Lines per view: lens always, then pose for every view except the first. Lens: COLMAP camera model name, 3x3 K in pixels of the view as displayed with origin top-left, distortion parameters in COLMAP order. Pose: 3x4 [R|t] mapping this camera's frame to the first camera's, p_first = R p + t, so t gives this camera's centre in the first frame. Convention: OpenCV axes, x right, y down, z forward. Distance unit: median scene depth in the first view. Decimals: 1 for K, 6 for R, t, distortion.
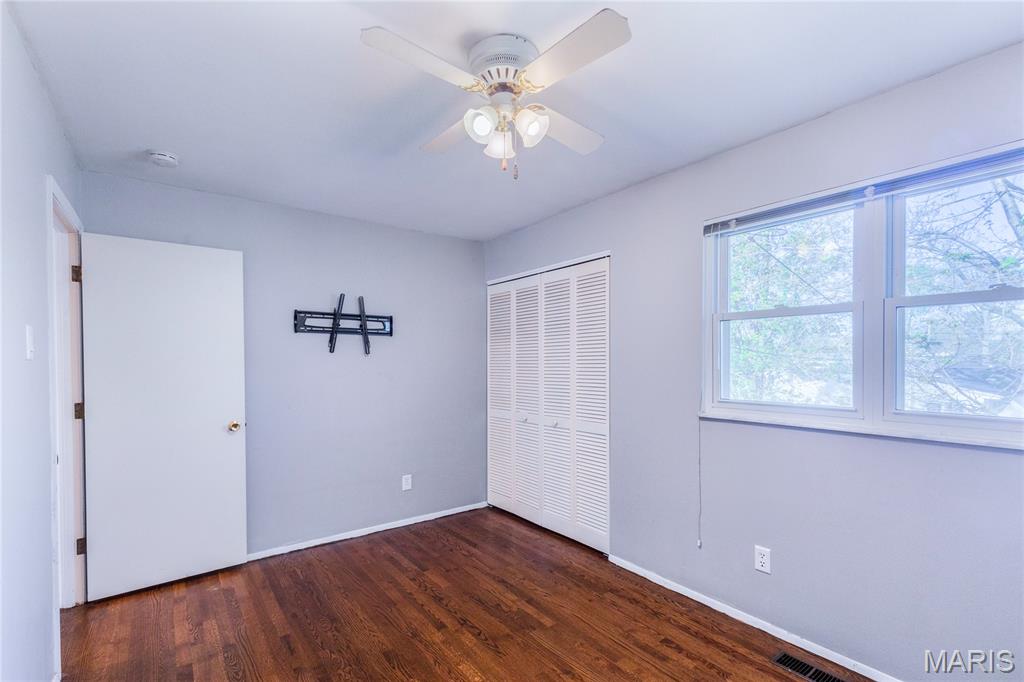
lens RADIAL K [[459.8, 0, 512.7], [0, 459.8, 352.4], [0, 0, 1]] dist [-0.000167, -0.000115]
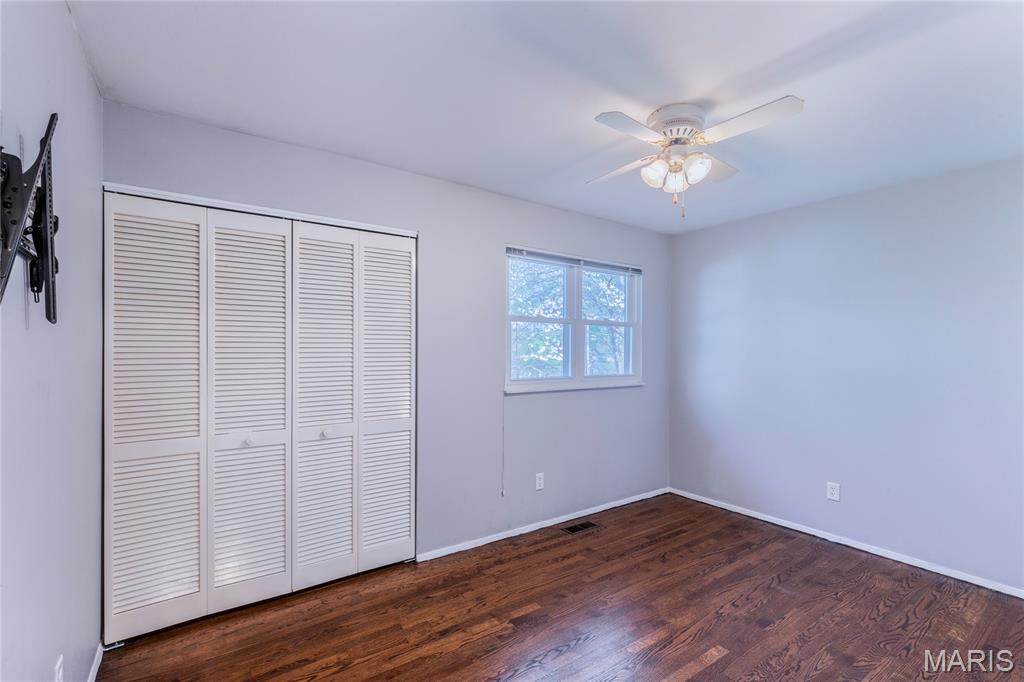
lens RADIAL K [[454.8, 0, 511.8], [0, 454.8, 335.8], [0, 0, 1]] dist [0.007095, -0.000025]
pose [[0.039216, 0.032492, 0.998702, -0.868599], [-0.022140, 0.999254, -0.031640, 0.018401], [-0.998985, -0.020870, 0.039906, 0.930915]]
